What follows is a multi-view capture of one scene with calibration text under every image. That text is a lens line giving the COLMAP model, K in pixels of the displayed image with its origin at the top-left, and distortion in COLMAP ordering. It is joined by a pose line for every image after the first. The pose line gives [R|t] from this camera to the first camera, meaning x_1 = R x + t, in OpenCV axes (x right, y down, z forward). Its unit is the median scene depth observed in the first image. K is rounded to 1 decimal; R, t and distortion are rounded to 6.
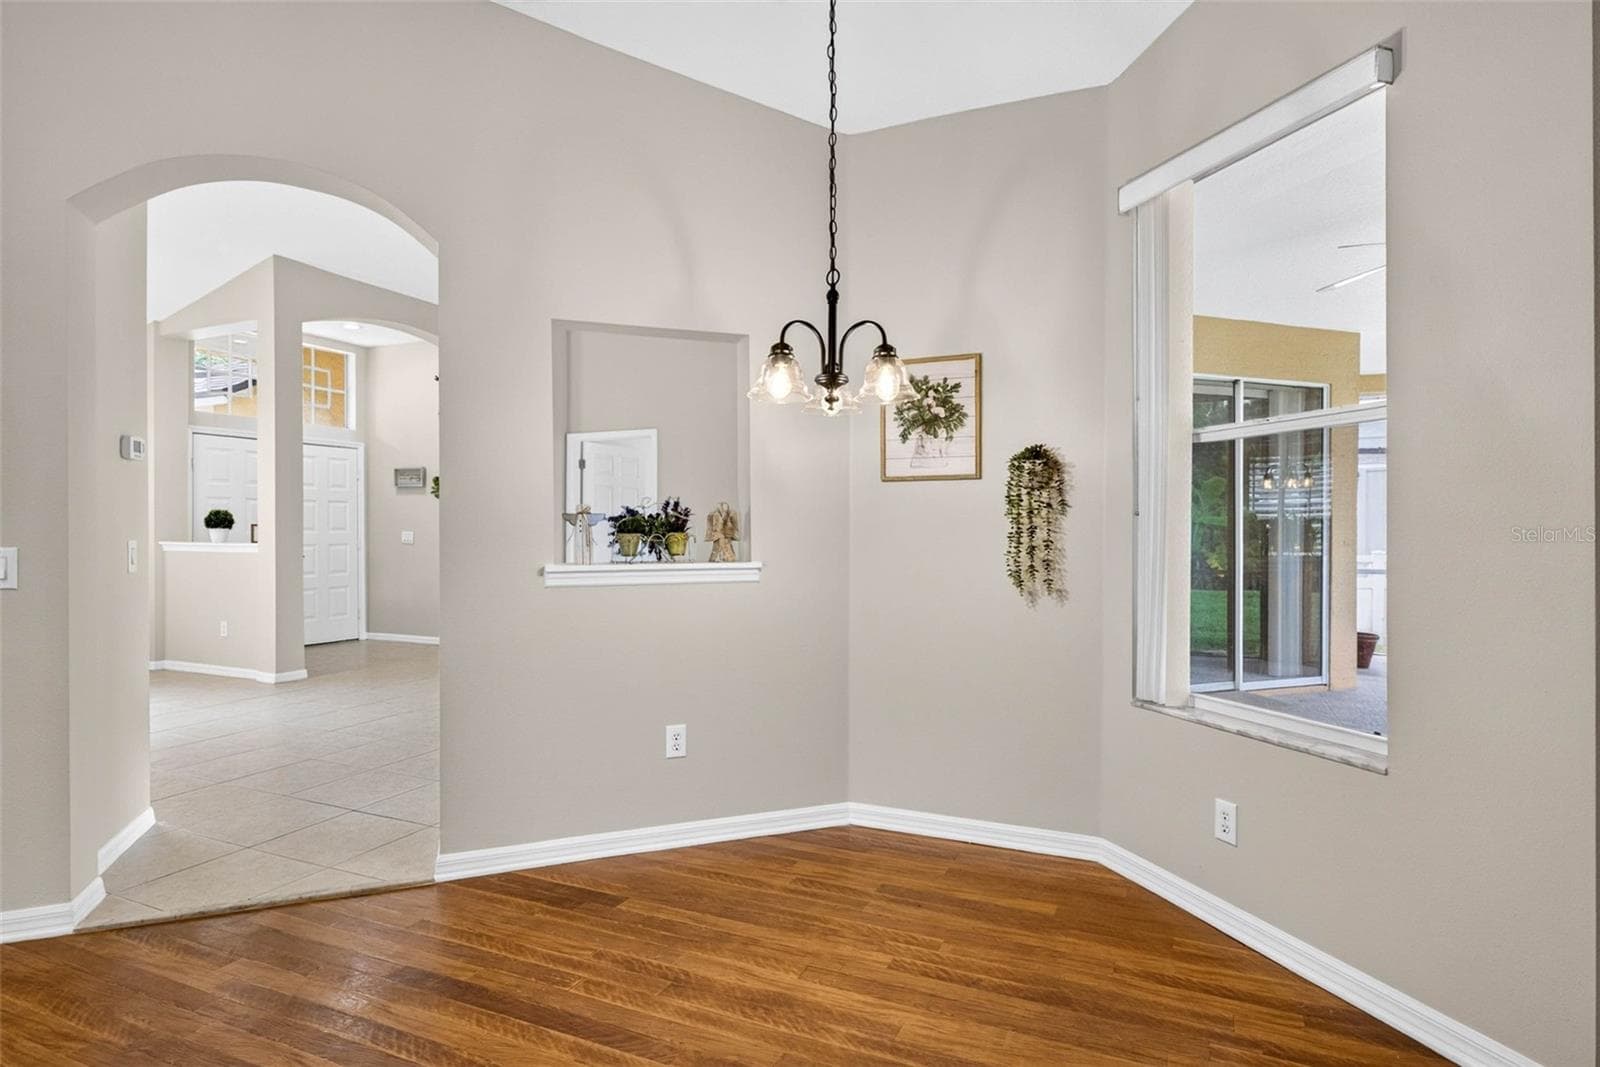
lens RADIAL K [[849.8, 0, 800.0], [0, 849.8, 533.5], [0, 0, 1]] dist [0.000197, 0.000408]
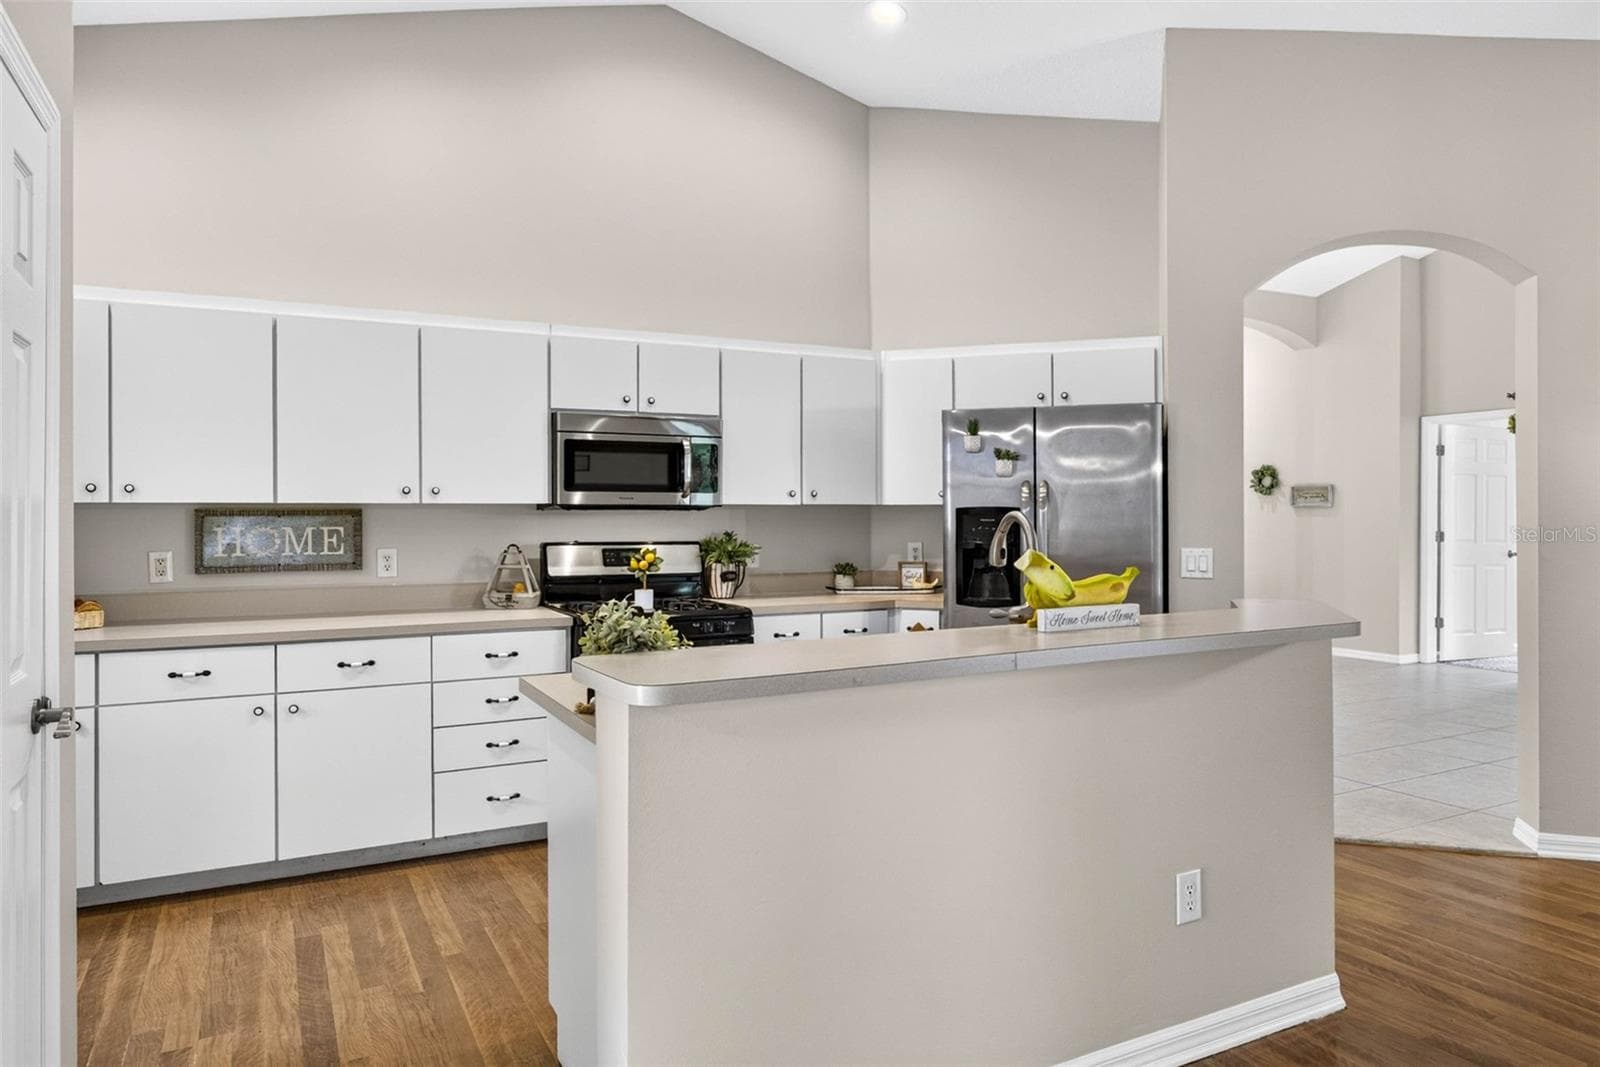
lens RADIAL K [[1012.9, 0, 806.5], [0, 1012.9, 518.8], [0, 0, 1]] dist [-0.002711, 0.001983]
pose [[0.781167, -0.003193, -0.624313, -0.307837], [0.000073, 0.999987, -0.005022, -0.018115], [0.624322, 0.003878, 0.781158, -0.542203]]
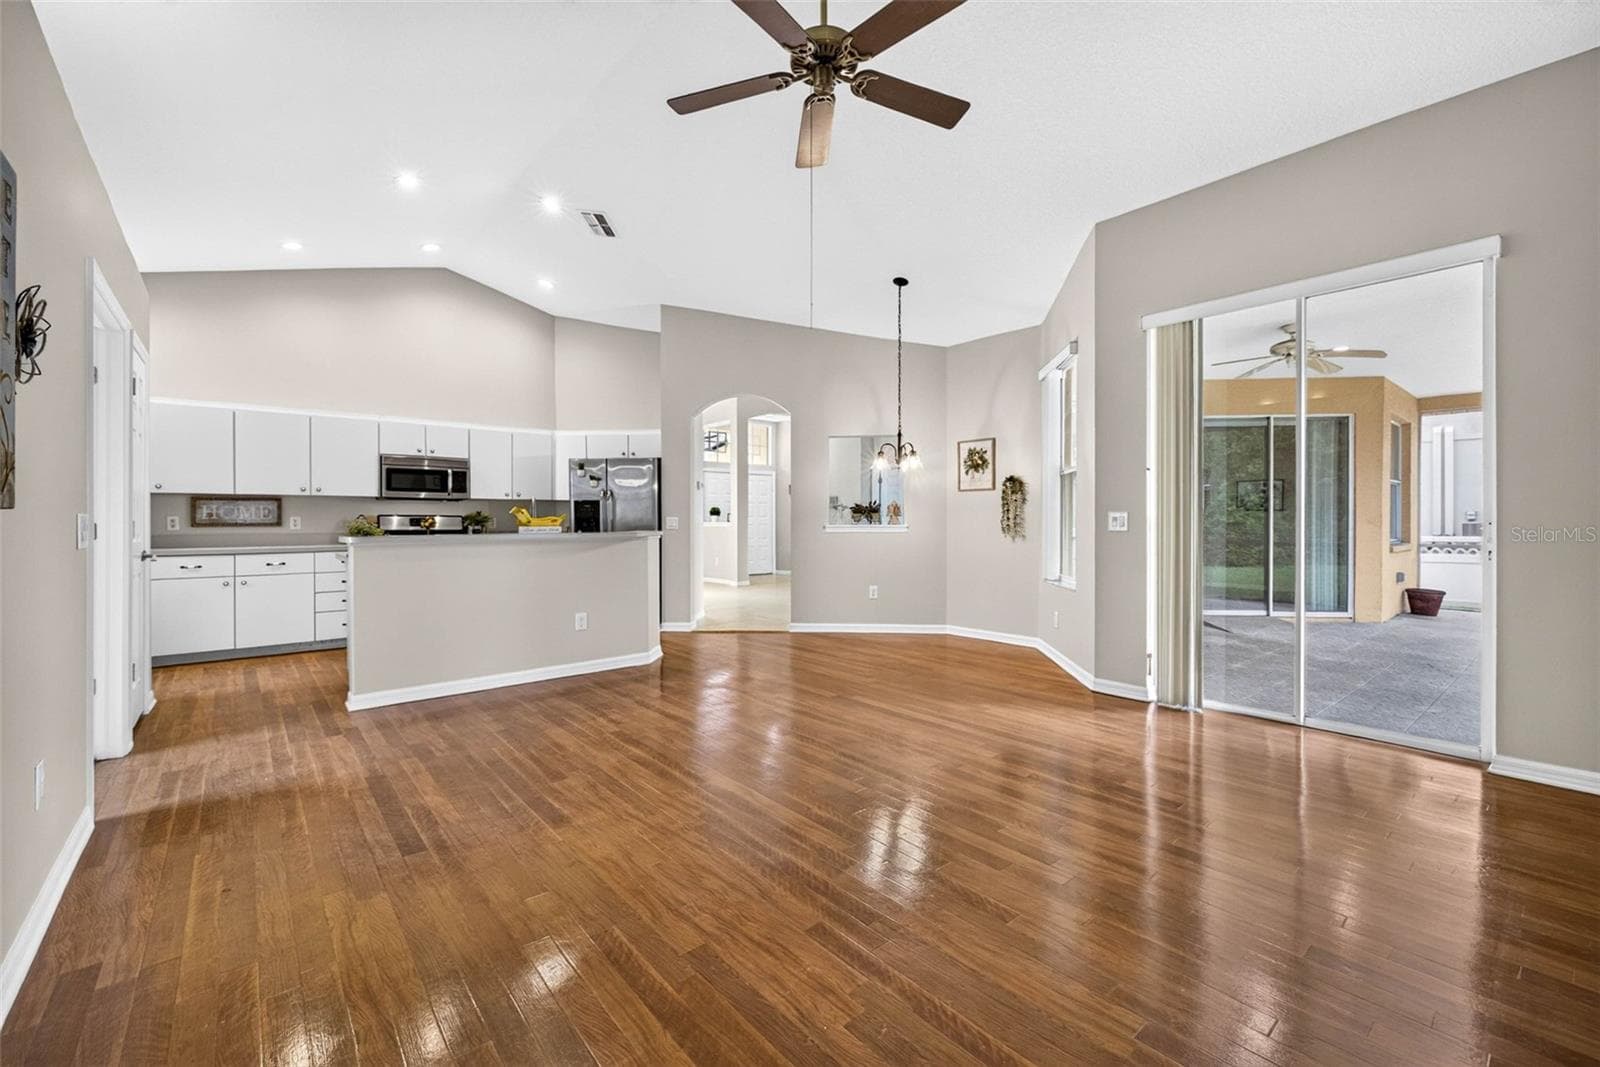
lens RADIAL K [[652.0, 0, 797.8], [0, 652.0, 523.4], [0, 0, 1]] dist [0.001400, 0.000174]
pose [[0.900827, 0.000359, -0.434178, 0.503435], [-0.000879, 0.999999, -0.000998, 0.032715], [0.434178, 0.001281, 0.900826, -0.889467]]
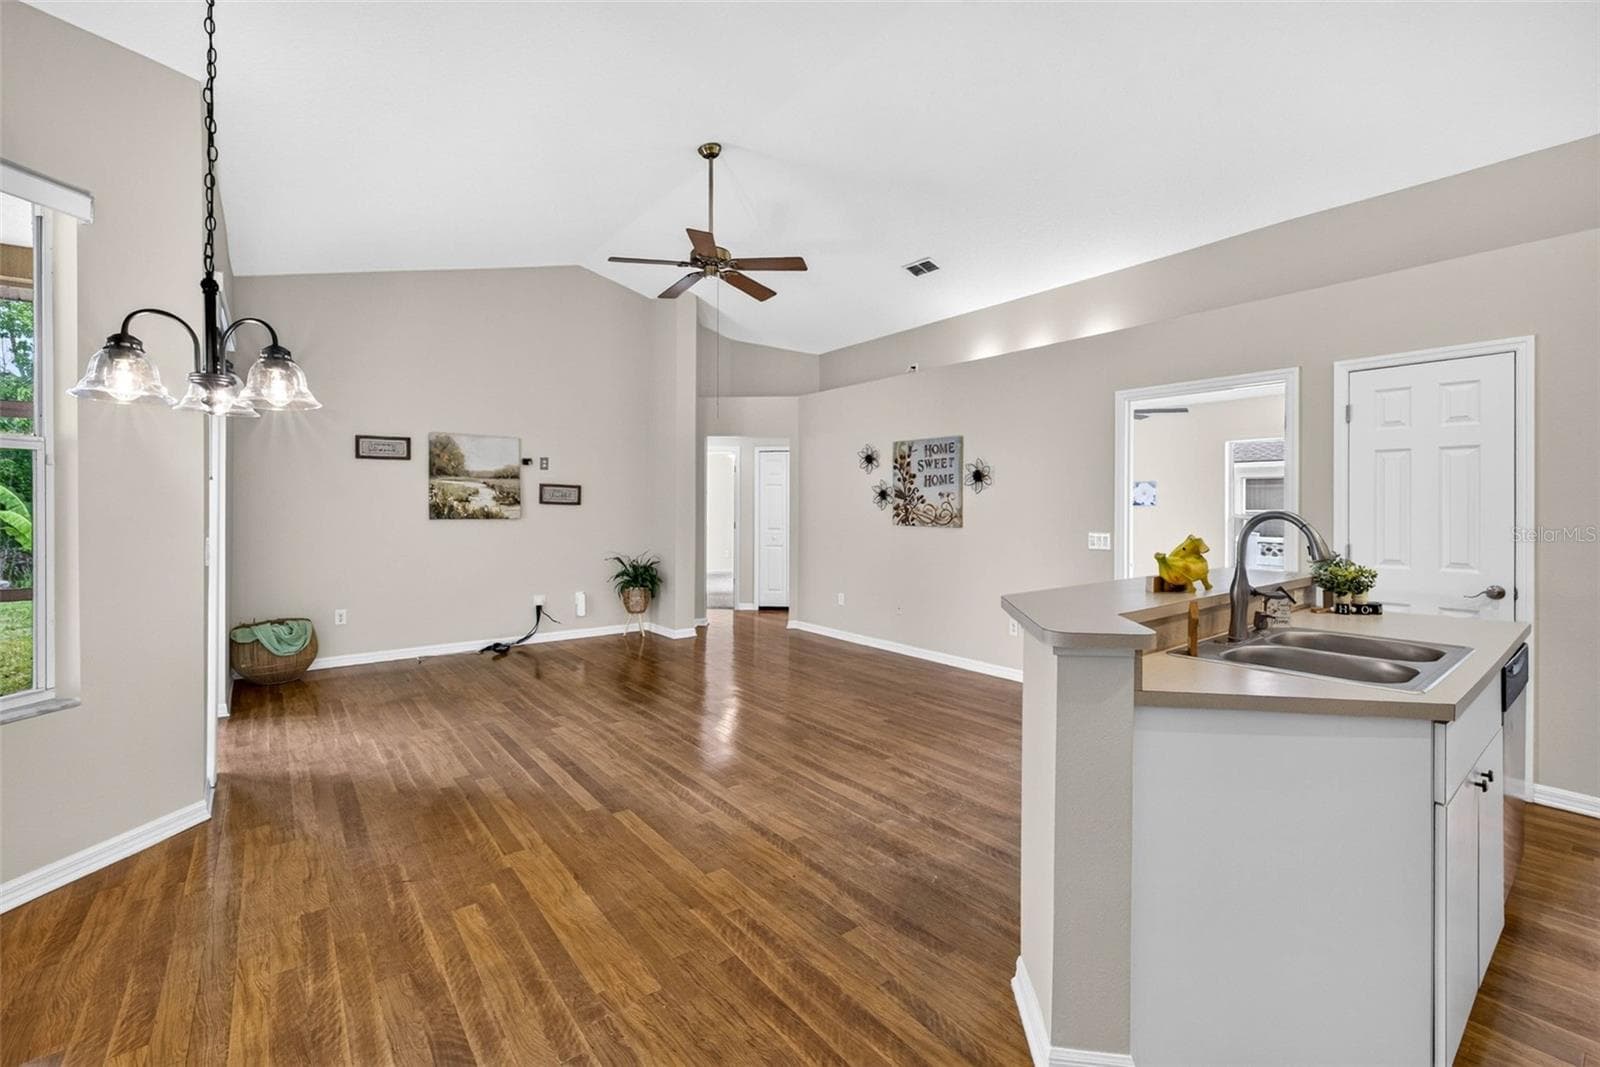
lens RADIAL K [[682.2, 0, 800.0], [0, 682.2, 533.5], [0, 0, 1]] dist [0.000099, 0.000150]
pose [[-0.886815, -0.018048, 0.461772, -0.577802], [0.000535, 0.999196, 0.040080, -0.031535], [-0.462125, 0.035790, -0.886092, 0.921397]]
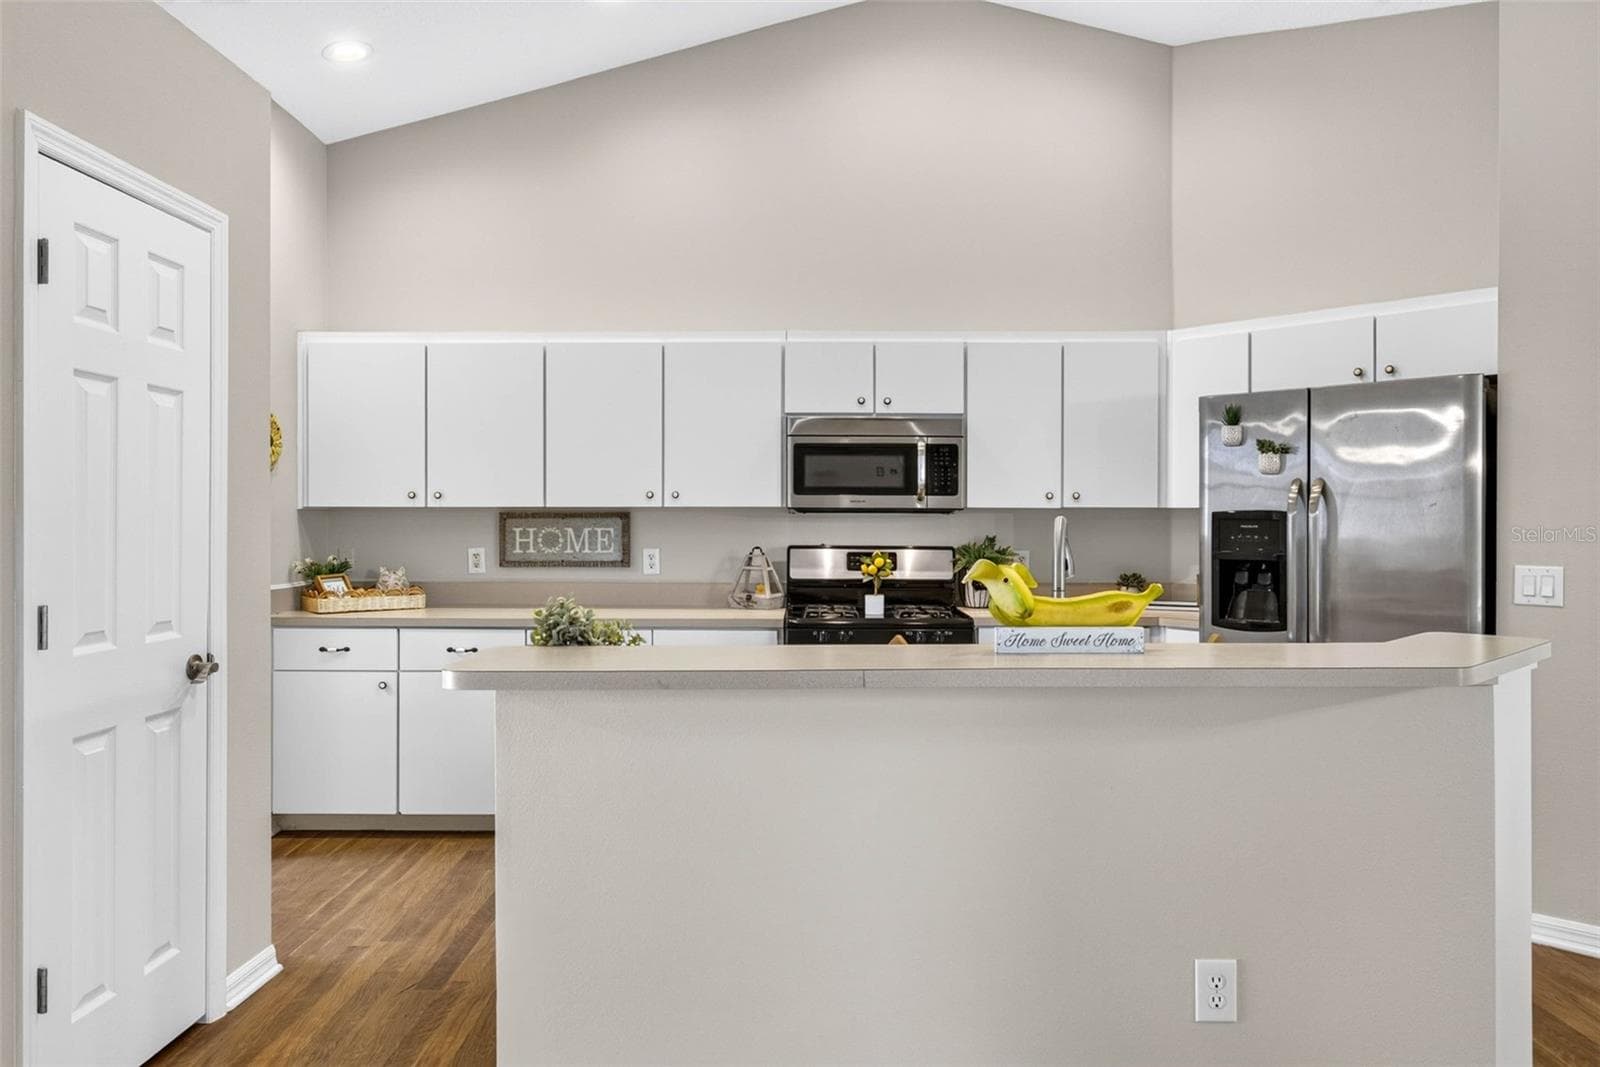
lens RADIAL K [[1086.7, 0, 806.7], [0, 1086.7, 526.8], [0, 0, 1]] dist [-0.000194, 0.002424]
pose [[0.399189, 0.004705, -0.916856, -0.059984], [-0.007184, 0.999972, 0.002004, -0.021380], [0.916840, 0.005787, 0.399212, -0.277028]]
